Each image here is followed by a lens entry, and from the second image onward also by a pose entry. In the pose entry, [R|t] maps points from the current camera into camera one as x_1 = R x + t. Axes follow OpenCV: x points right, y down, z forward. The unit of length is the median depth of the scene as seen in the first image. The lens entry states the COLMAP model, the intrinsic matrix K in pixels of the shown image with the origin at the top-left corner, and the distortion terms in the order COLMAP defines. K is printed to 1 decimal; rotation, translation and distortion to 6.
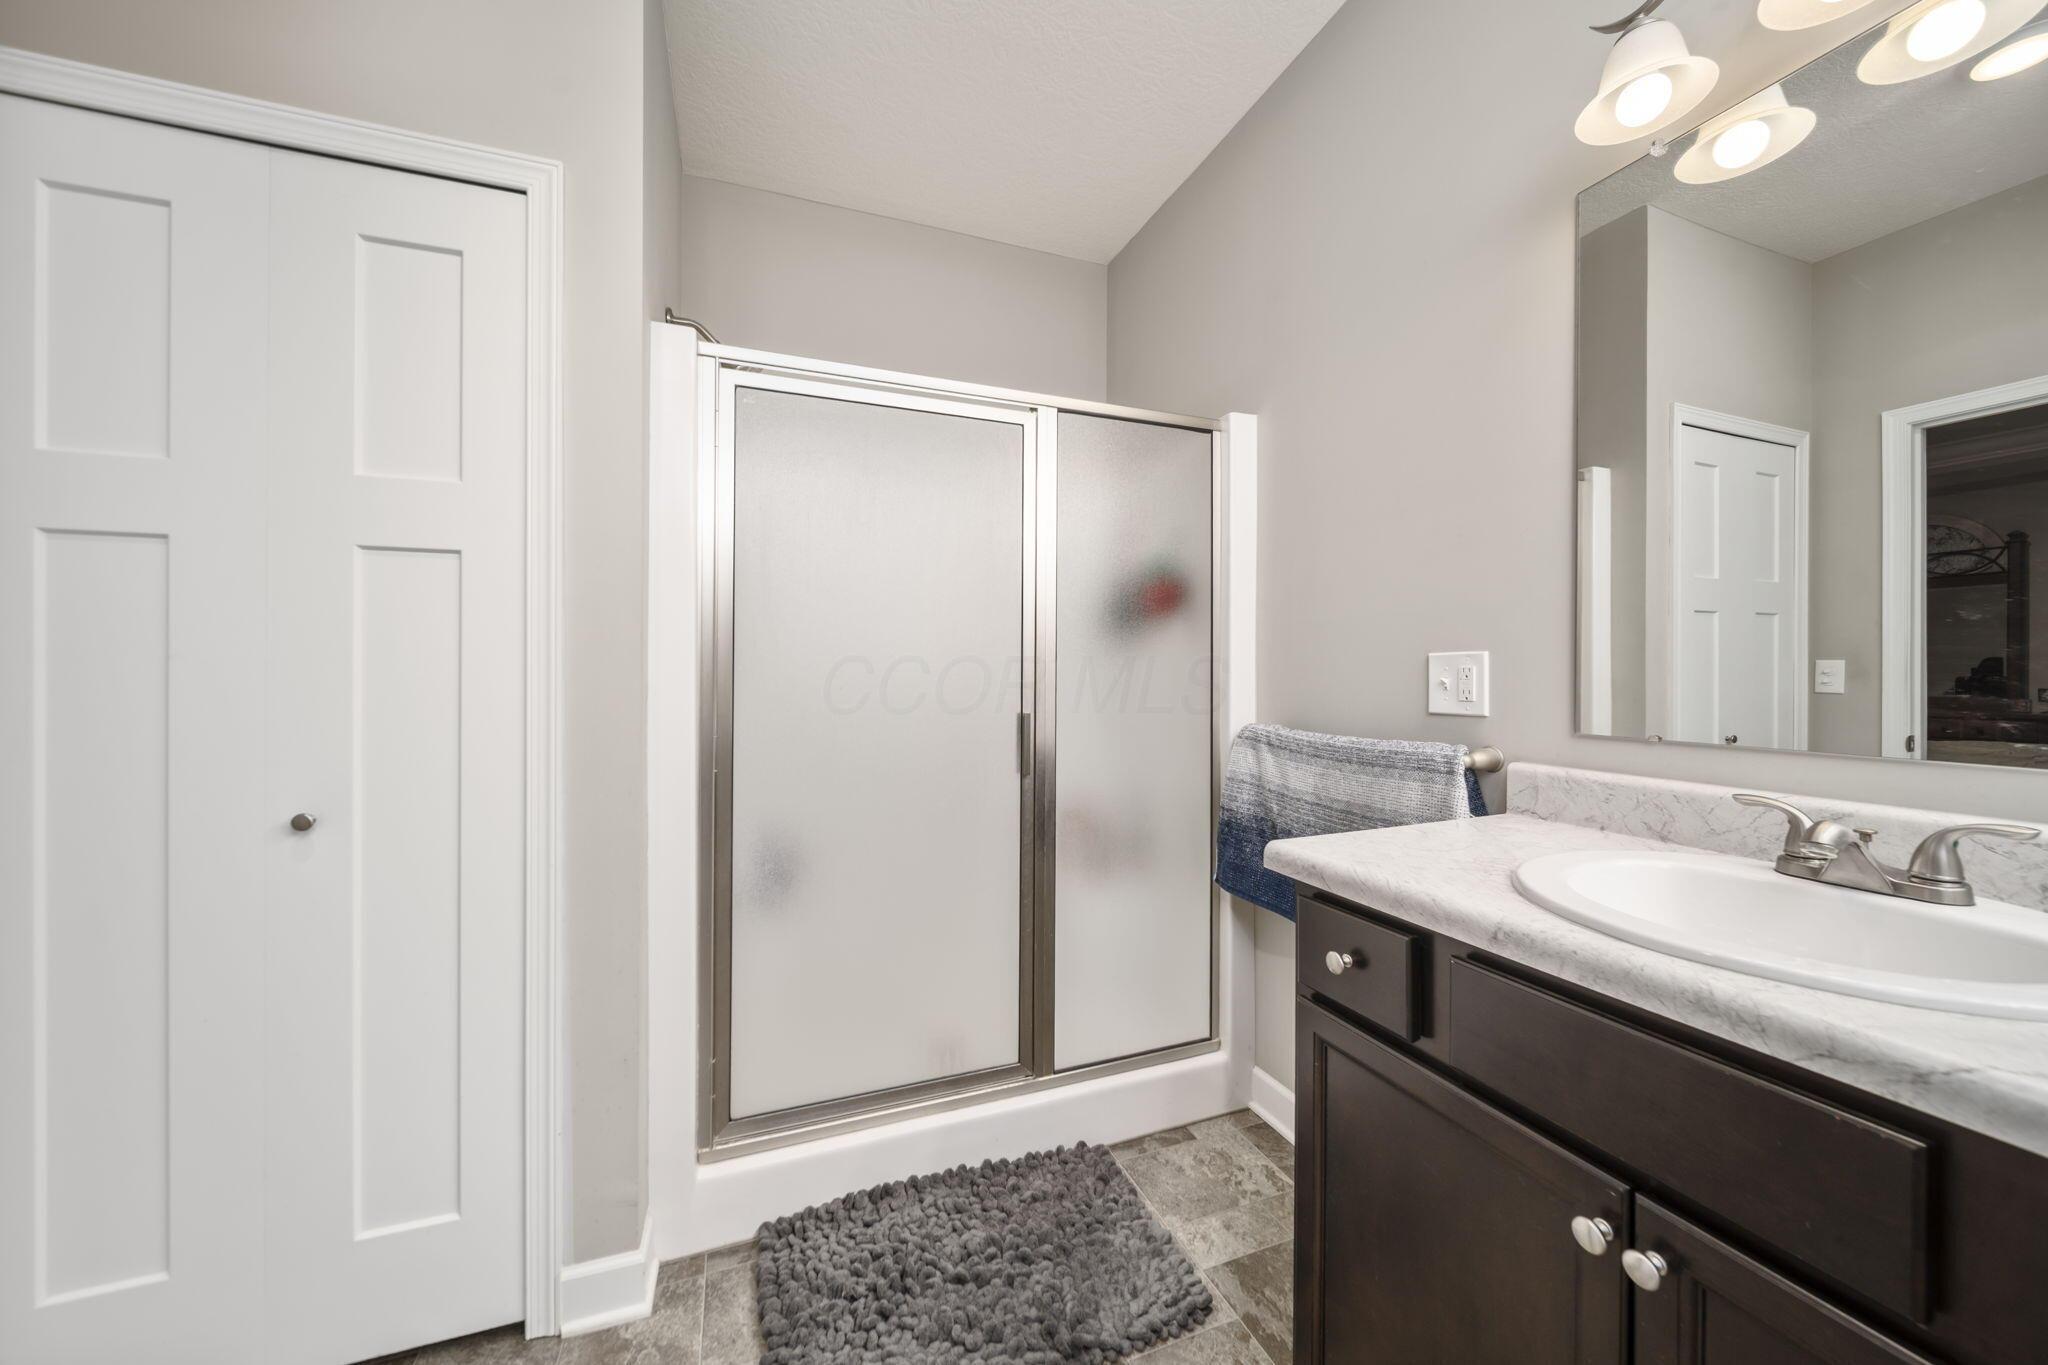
lens RADIAL K [[722.7, 0, 1015.0], [0, 722.7, 687.3], [0, 0, 1]] dist [0.000301, -0.000207]
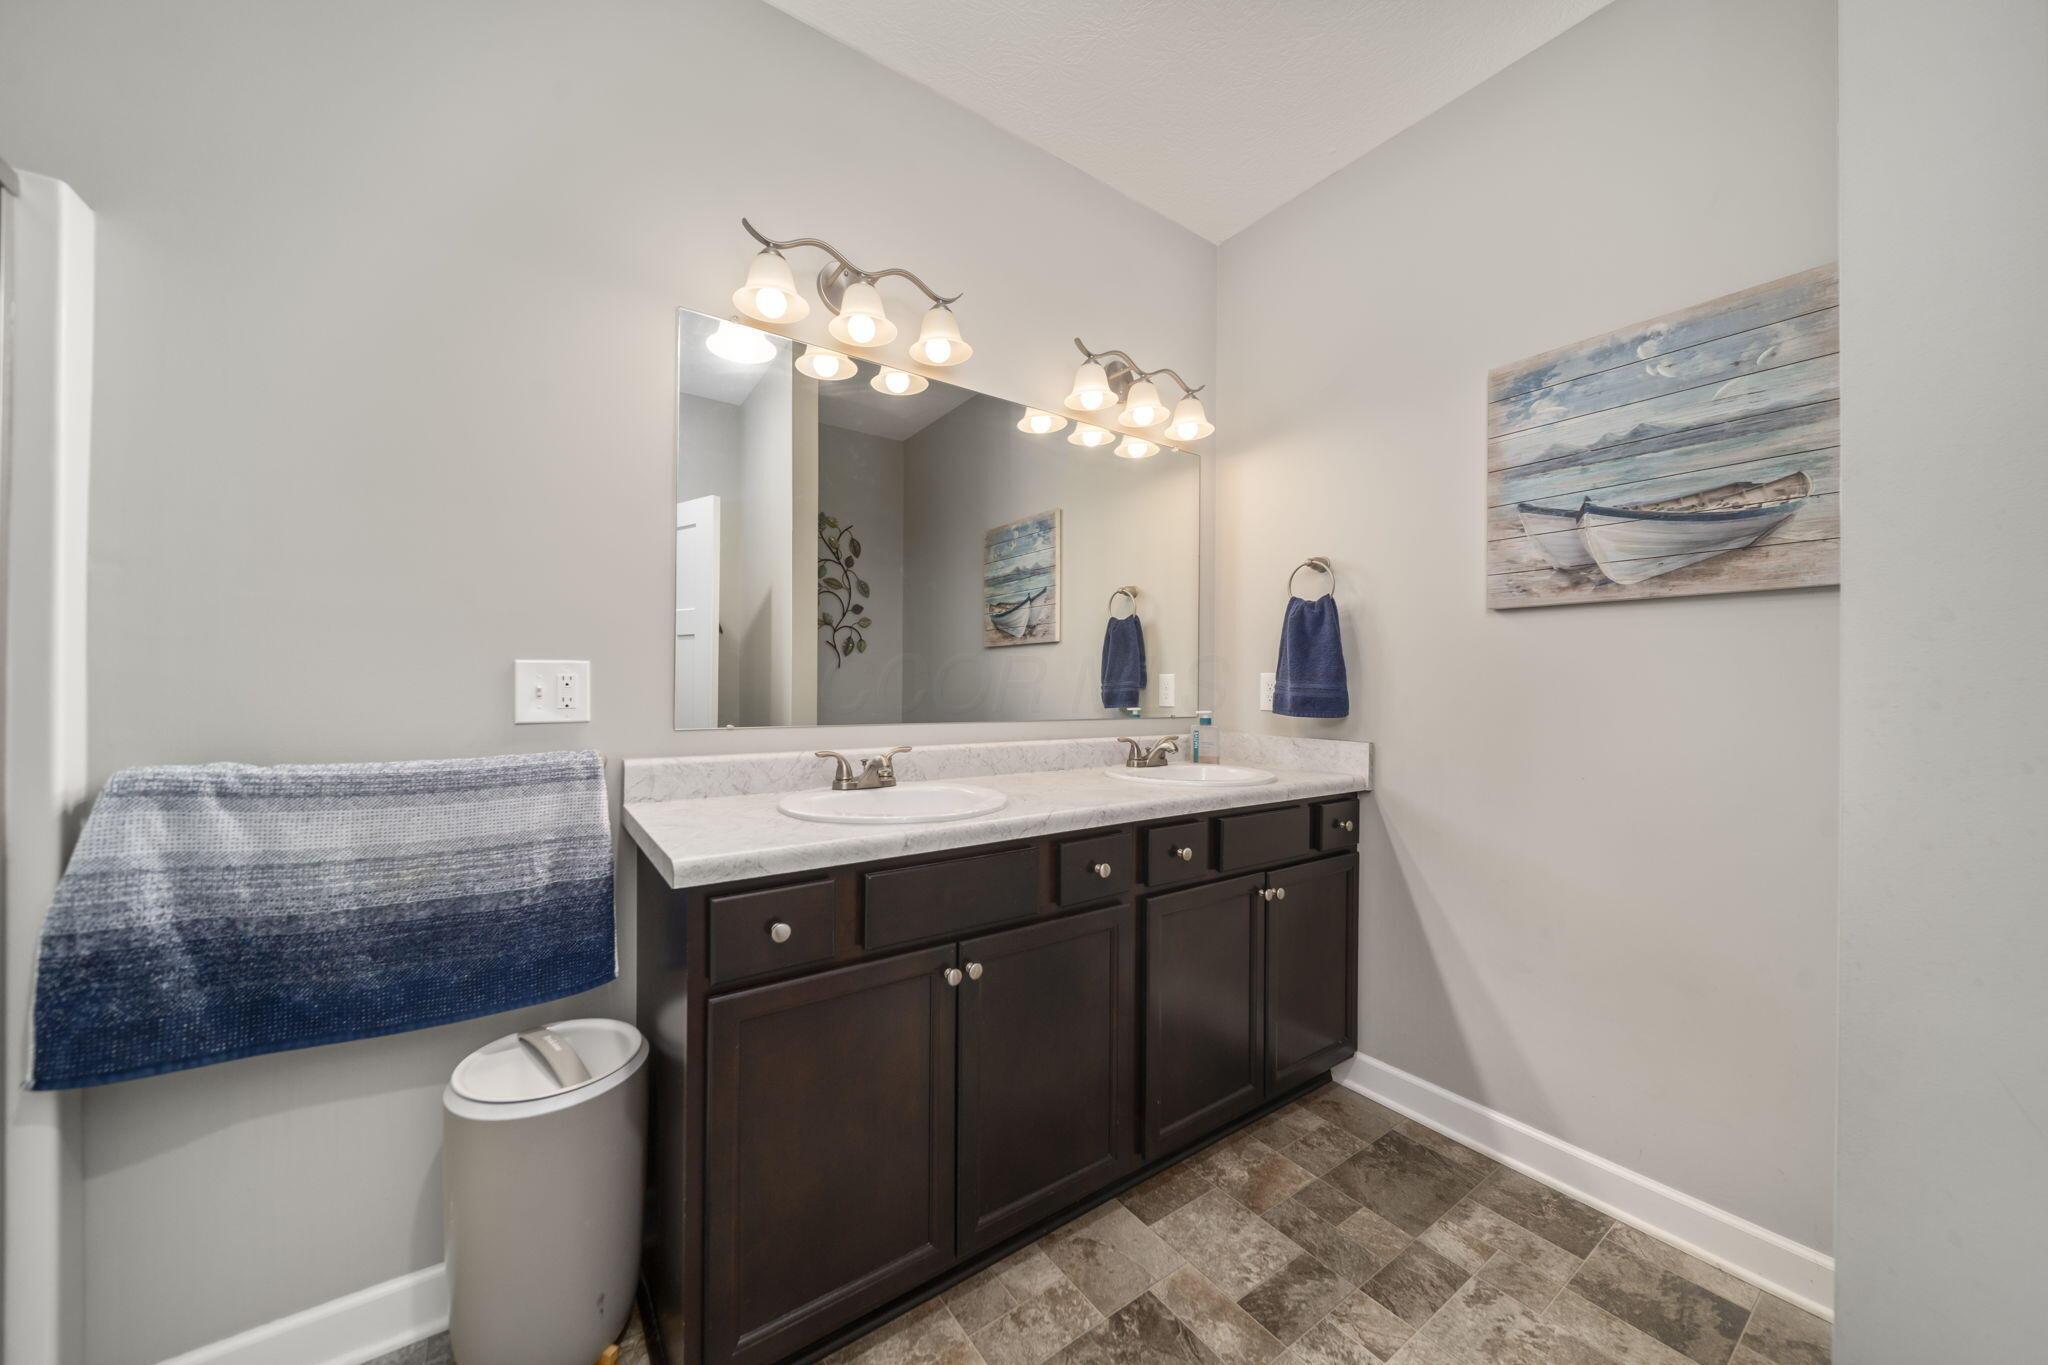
lens RADIAL K [[722.7, 0, 1015.0], [0, 722.7, 687.3], [0, 0, 1]] dist [0.000301, -0.000207]
pose [[-0.253206, -0.001787, 0.967411, -0.510604], [0.015399, 0.999864, 0.005877, -0.006891], [-0.967290, 0.016385, -0.253144, 0.618582]]
